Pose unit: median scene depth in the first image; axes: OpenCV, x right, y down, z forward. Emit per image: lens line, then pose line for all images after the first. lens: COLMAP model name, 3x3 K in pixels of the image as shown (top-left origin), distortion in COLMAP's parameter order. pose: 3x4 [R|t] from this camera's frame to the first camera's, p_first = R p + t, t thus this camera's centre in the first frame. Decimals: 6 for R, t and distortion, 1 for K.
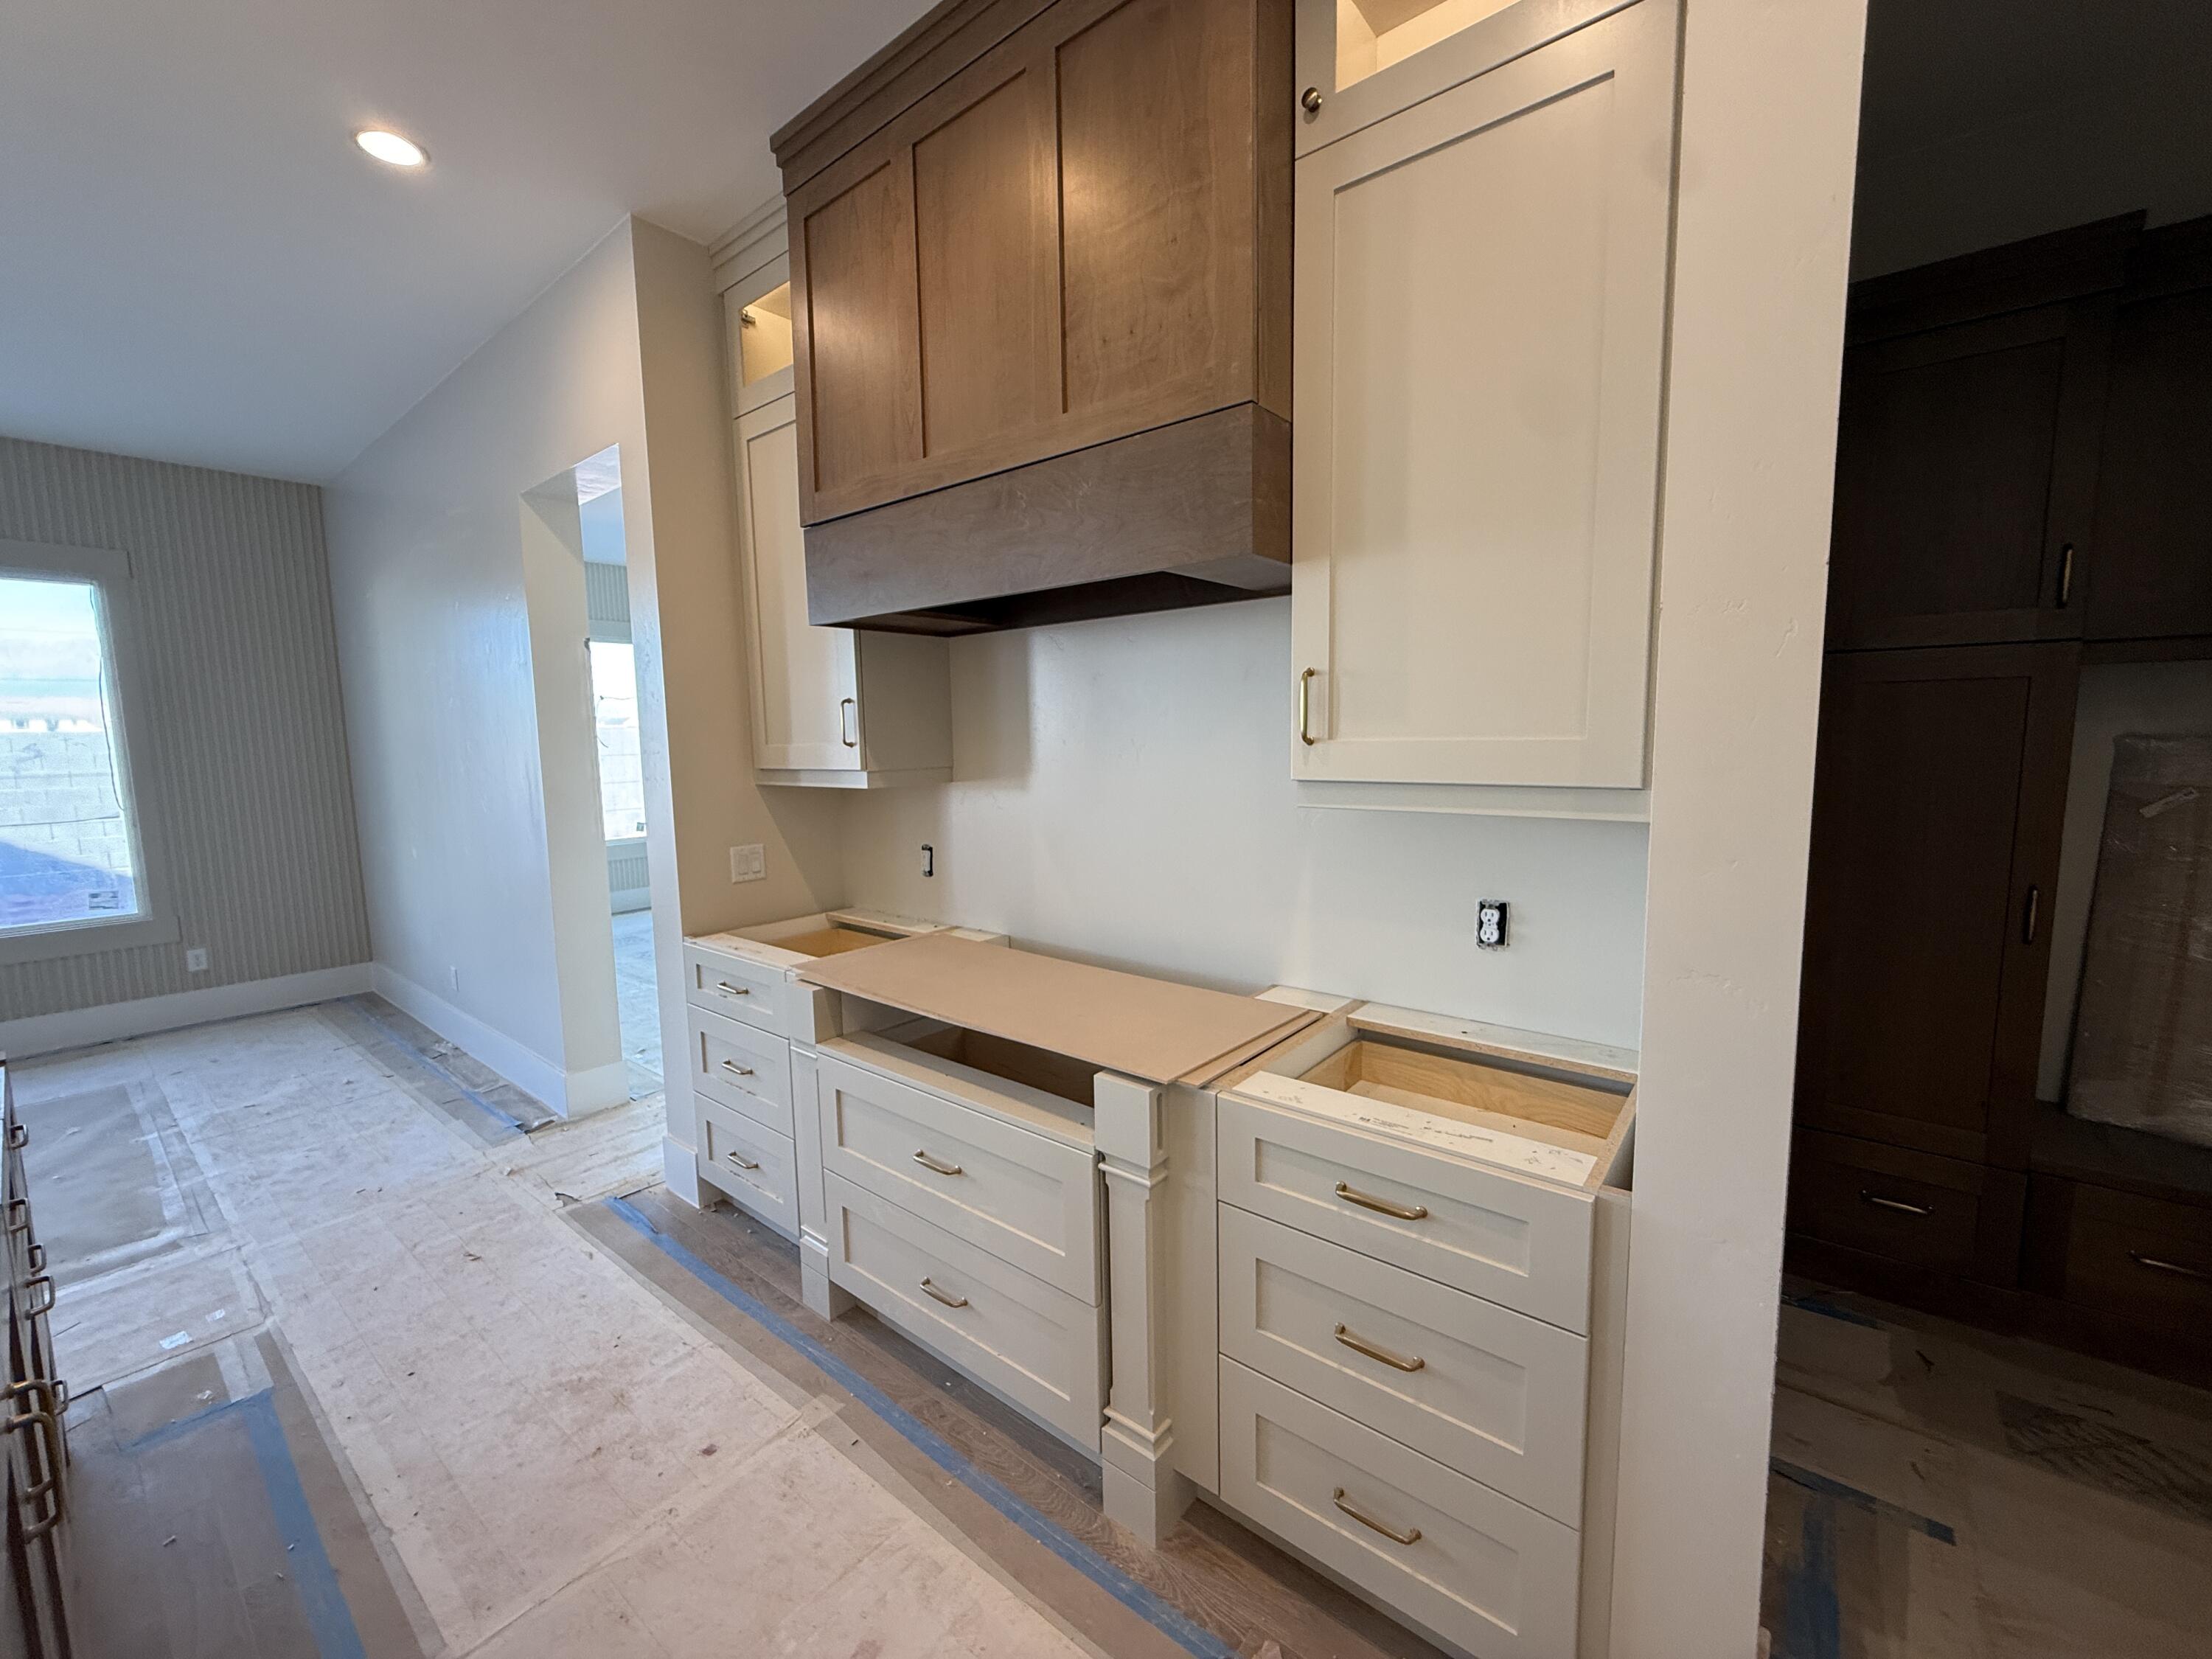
lens RADIAL K [[887.1, 0, 1108.5], [0, 887.1, 829.1], [0, 0, 1]] dist [0.002370, -0.000666]
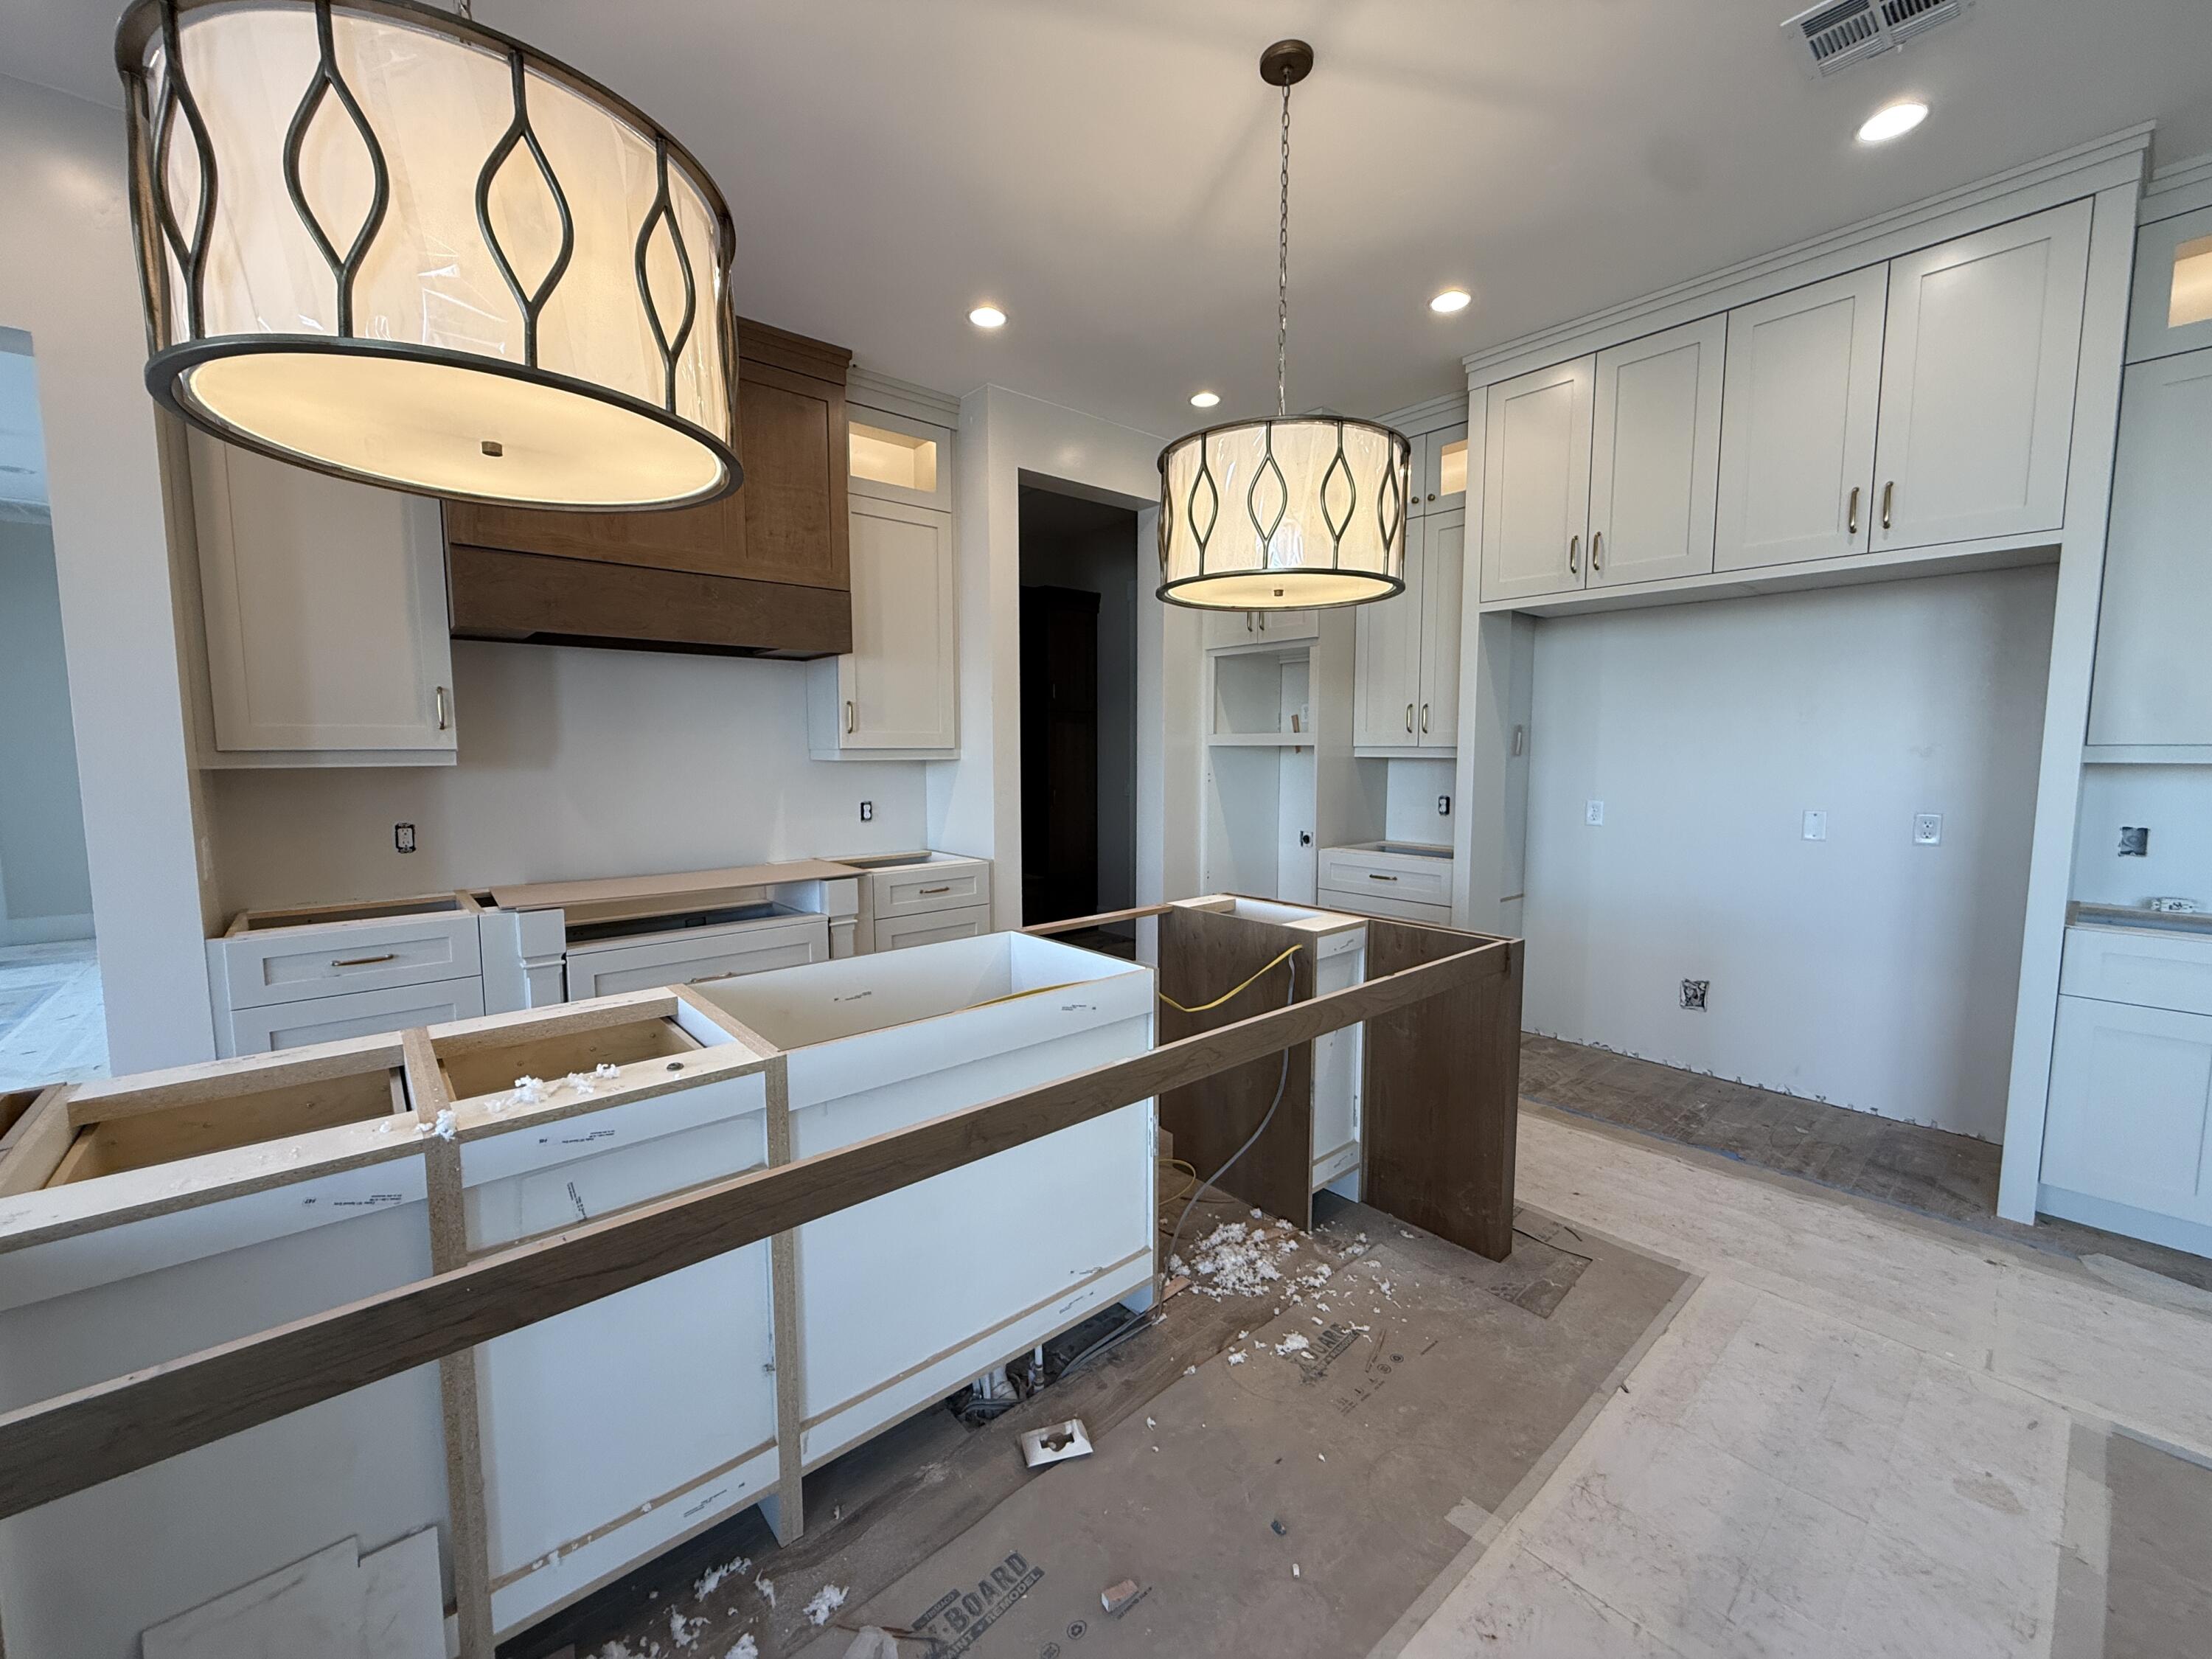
lens RADIAL K [[887.1, 0, 1107.2], [0, 887.1, 827.9], [0, 0, 1]] dist [0.002370, -0.000666]
pose [[0.178945, -0.074562, 0.981030, -2.060153], [0.102766, 0.993086, 0.056733, 0.094574], [-0.978477, 0.090665, 0.185370, -0.085126]]
